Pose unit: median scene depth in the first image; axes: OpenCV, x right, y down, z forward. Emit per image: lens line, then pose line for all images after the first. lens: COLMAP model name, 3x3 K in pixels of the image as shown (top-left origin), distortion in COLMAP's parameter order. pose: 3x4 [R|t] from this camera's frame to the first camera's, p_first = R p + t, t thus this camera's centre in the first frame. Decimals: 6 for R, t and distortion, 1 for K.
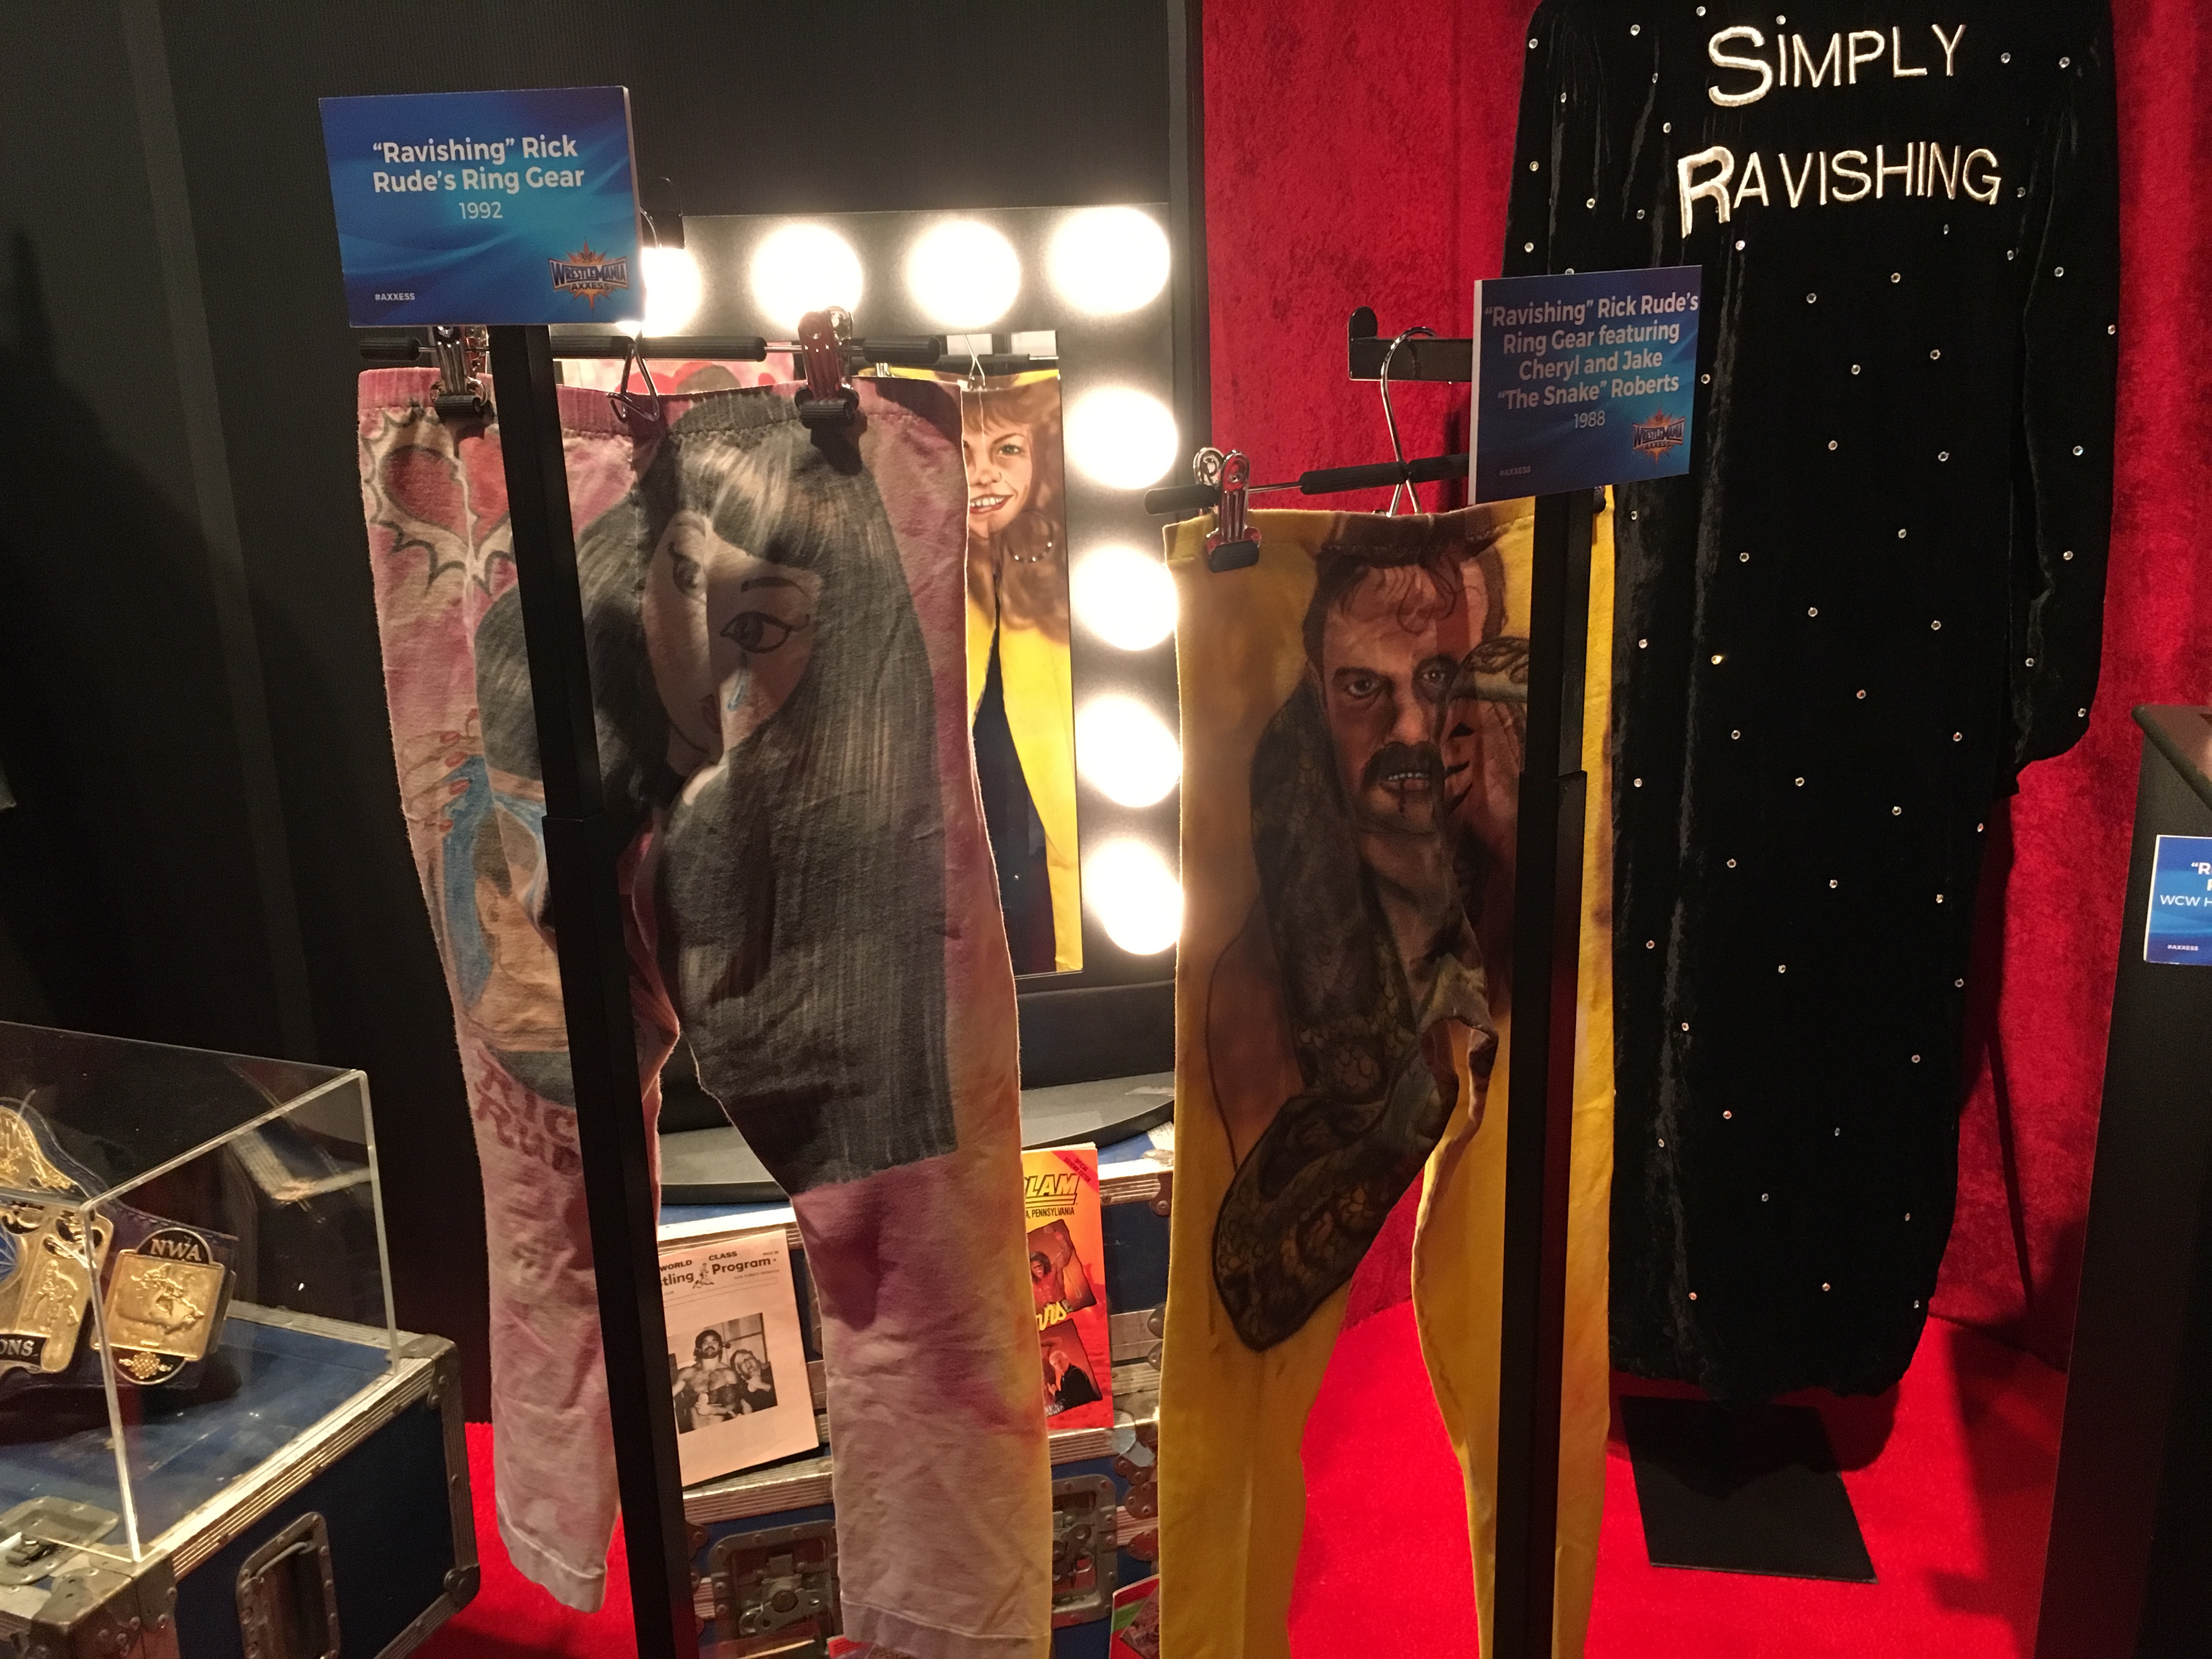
lens RADIAL K [[1894.5, 0, 1105.1], [0, 1894.5, 810.8], [0, 0, 1]] dist [0.079613, -0.111759]
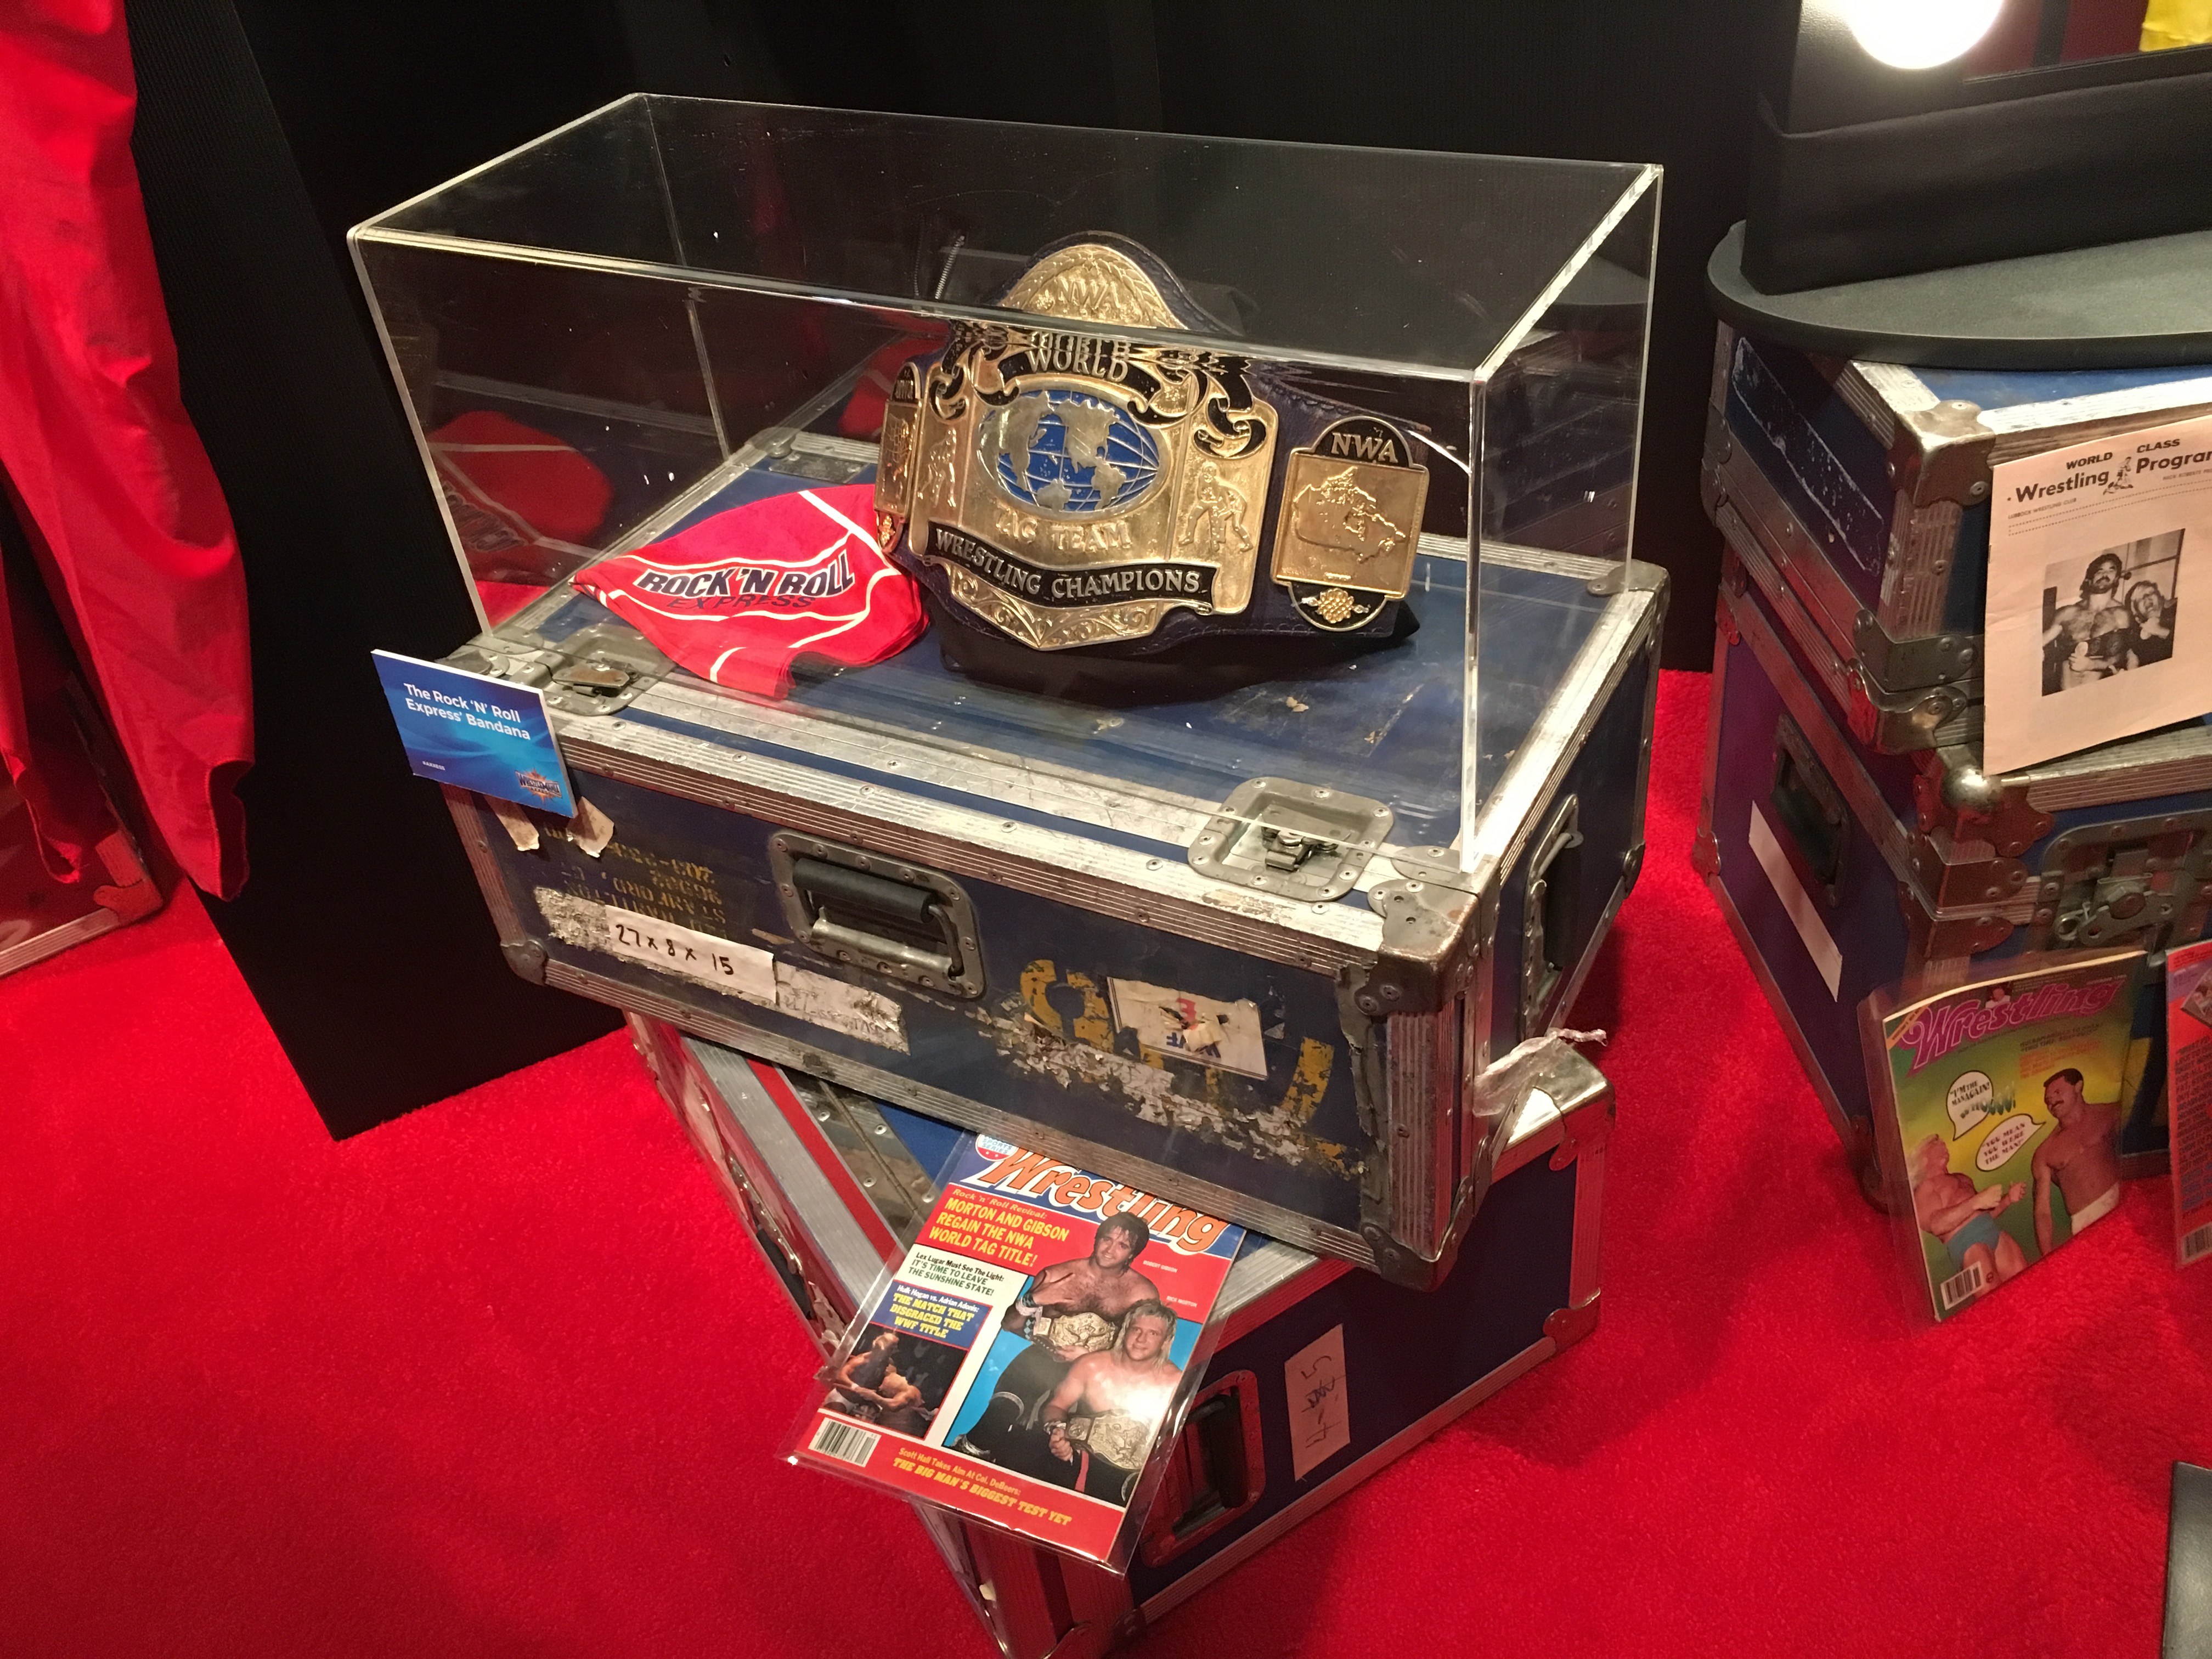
lens RADIAL K [[1894.5, 0, 1105.1], [0, 1894.5, 810.8], [0, 0, 1]] dist [0.079613, -0.111759]
pose [[0.987308, 0.015251, -0.158083, -0.234334], [0.048984, 0.917608, 0.394456, 0.035749], [0.151074, -0.397193, 0.905215, 0.151273]]
